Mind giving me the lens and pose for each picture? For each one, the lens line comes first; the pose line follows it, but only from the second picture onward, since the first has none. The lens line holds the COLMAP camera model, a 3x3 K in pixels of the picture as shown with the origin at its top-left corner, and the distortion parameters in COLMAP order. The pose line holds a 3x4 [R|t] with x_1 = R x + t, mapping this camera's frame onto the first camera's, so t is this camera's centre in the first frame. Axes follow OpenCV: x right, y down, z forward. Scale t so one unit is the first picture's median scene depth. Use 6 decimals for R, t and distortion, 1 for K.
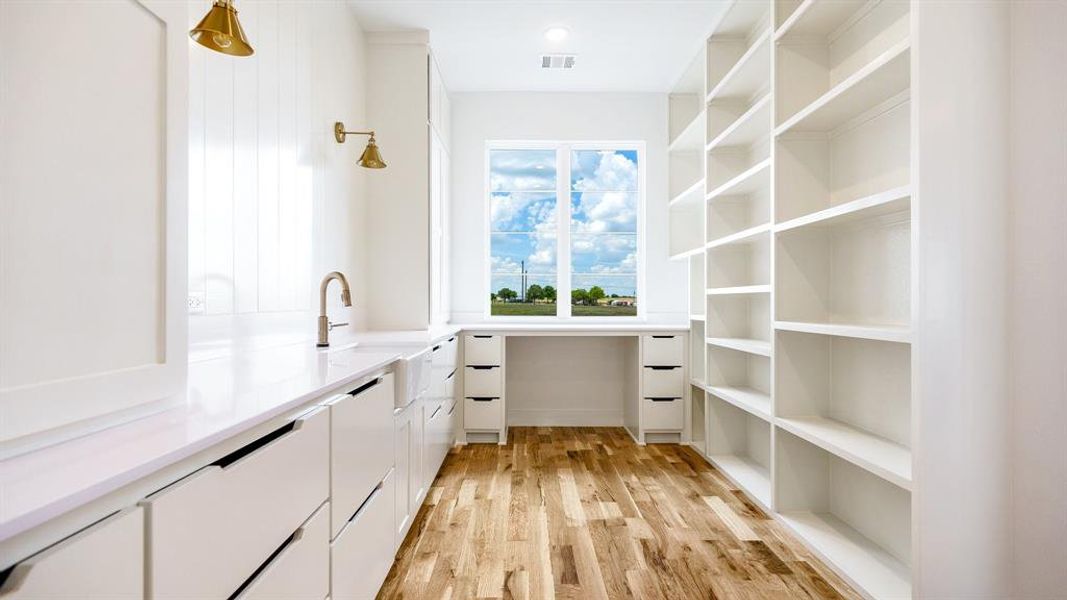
lens RADIAL K [[509.4, 0, 514.2], [0, 509.4, 308.7], [0, 0, 1]] dist [-0.001562, -0.000111]
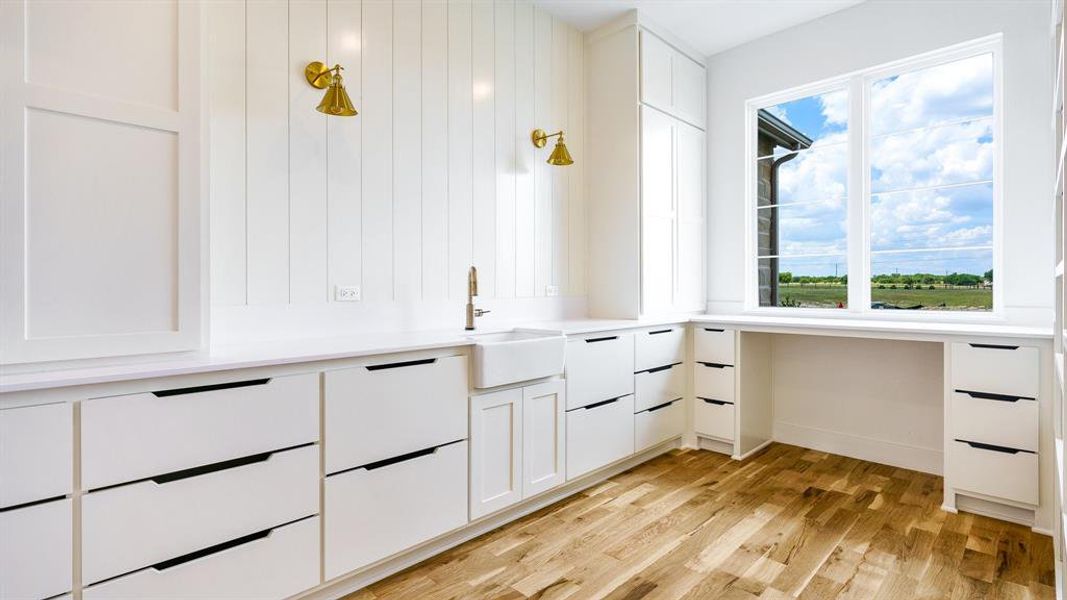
lens RADIAL K [[505.6, 0, 524.5], [0, 505.6, 295.6], [0, 0, 1]] dist [-0.003596, 0.000241]
pose [[0.694184, 0.006968, -0.719763, 0.372875], [-0.005581, 0.999975, 0.004299, -0.007007], [0.719775, 0.001033, 0.694206, 0.183464]]
